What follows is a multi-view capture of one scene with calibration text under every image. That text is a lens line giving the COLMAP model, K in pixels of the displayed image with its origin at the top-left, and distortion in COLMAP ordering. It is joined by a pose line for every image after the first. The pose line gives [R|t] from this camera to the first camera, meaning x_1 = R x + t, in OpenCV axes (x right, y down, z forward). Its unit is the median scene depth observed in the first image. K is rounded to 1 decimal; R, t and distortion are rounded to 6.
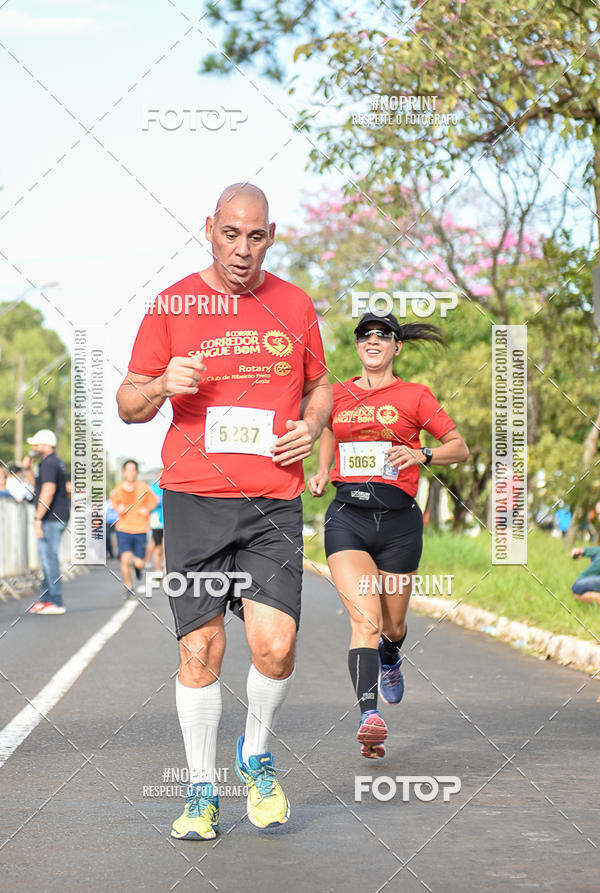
lens RADIAL K [[3060.2, 0, 236.1], [0, 3060.2, 351.5], [0, 0, 1]] dist [-0.003529, 1.174604]
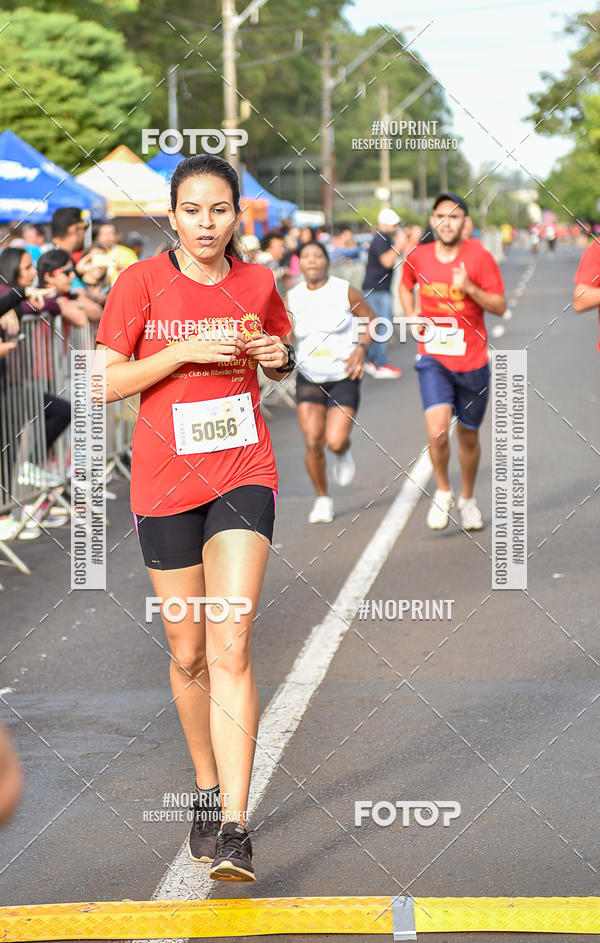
lens RADIAL K [[2815.3, 0, 223.8], [0, 2815.3, 471.0], [0, 0, 1]] dist [-0.027860, -0.149952]
pose [[0.990452, -0.034835, -0.133386, 0.389605], [0.053367, 0.988995, 0.137992, -1.425503], [0.127111, -0.143793, 0.981410, -0.383814]]
